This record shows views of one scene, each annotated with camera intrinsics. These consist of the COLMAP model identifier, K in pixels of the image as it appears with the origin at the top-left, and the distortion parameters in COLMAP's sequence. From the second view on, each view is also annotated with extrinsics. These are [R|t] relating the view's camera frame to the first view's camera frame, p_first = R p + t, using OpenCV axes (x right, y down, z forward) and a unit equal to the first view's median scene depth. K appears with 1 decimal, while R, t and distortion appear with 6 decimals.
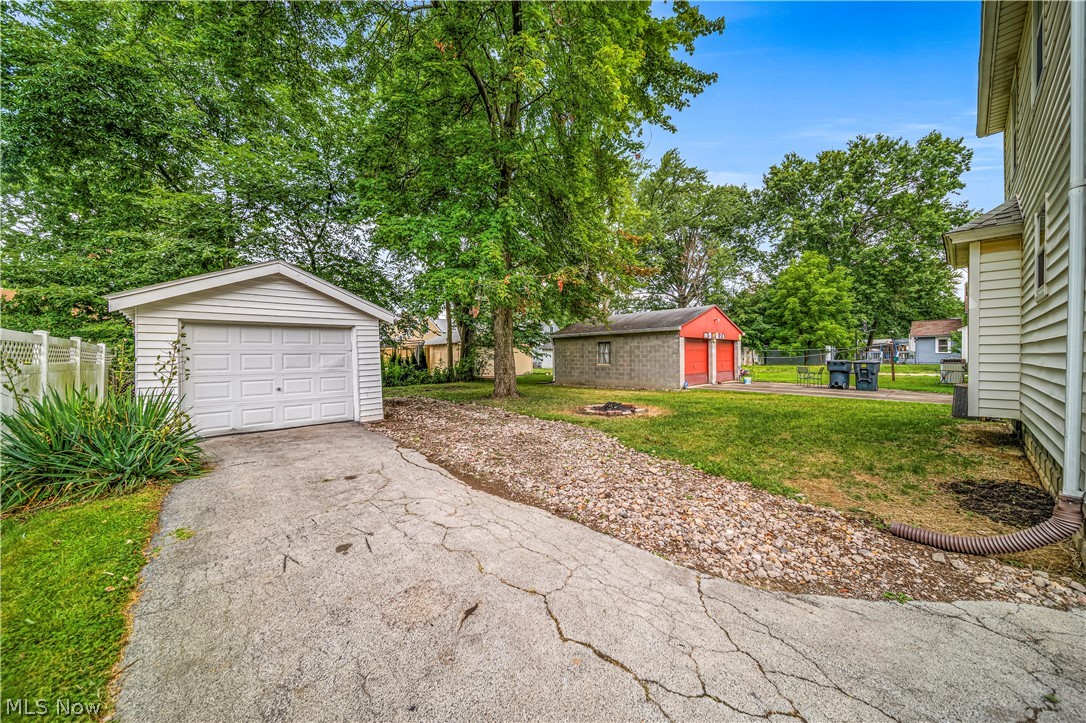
lens RADIAL K [[391.3, 0, 545.4], [0, 391.3, 349.3], [0, 0, 1]] dist [-0.000224, -0.000189]
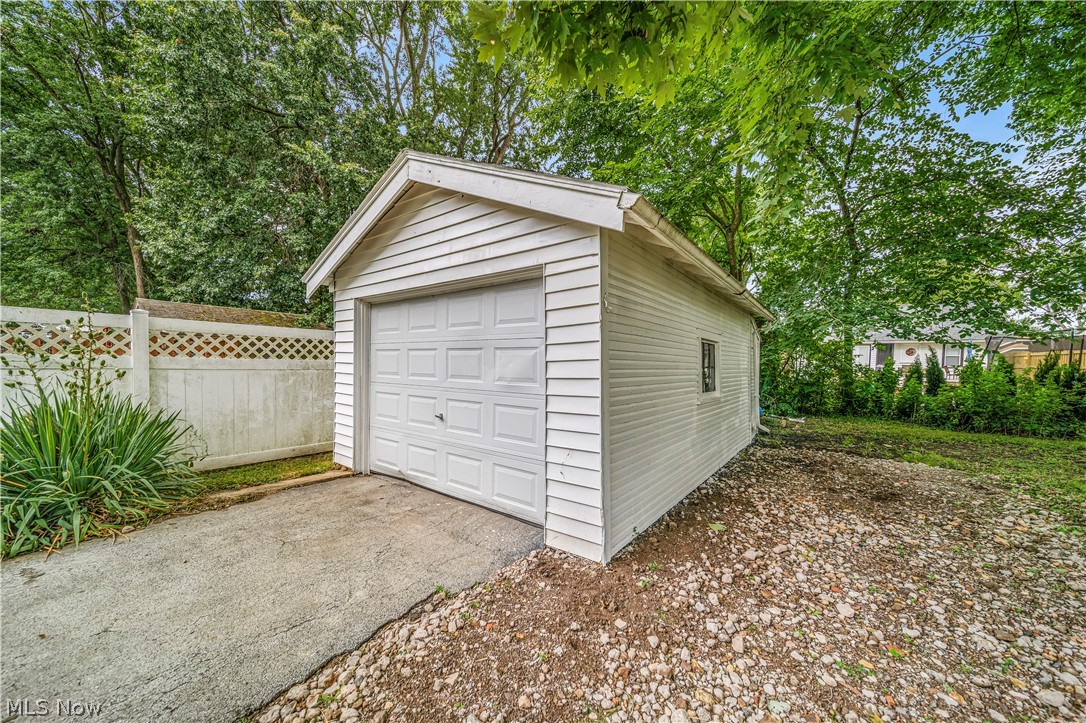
lens RADIAL K [[391.3, 0, 545.4], [0, 391.3, 349.3], [0, 0, 1]] dist [-0.000224, -0.000189]
pose [[0.166878, -0.006652, -0.985955, -0.148116], [0.014978, 0.999879, -0.004211, 0.016819], [0.985864, -0.014065, 0.166957, 0.994719]]
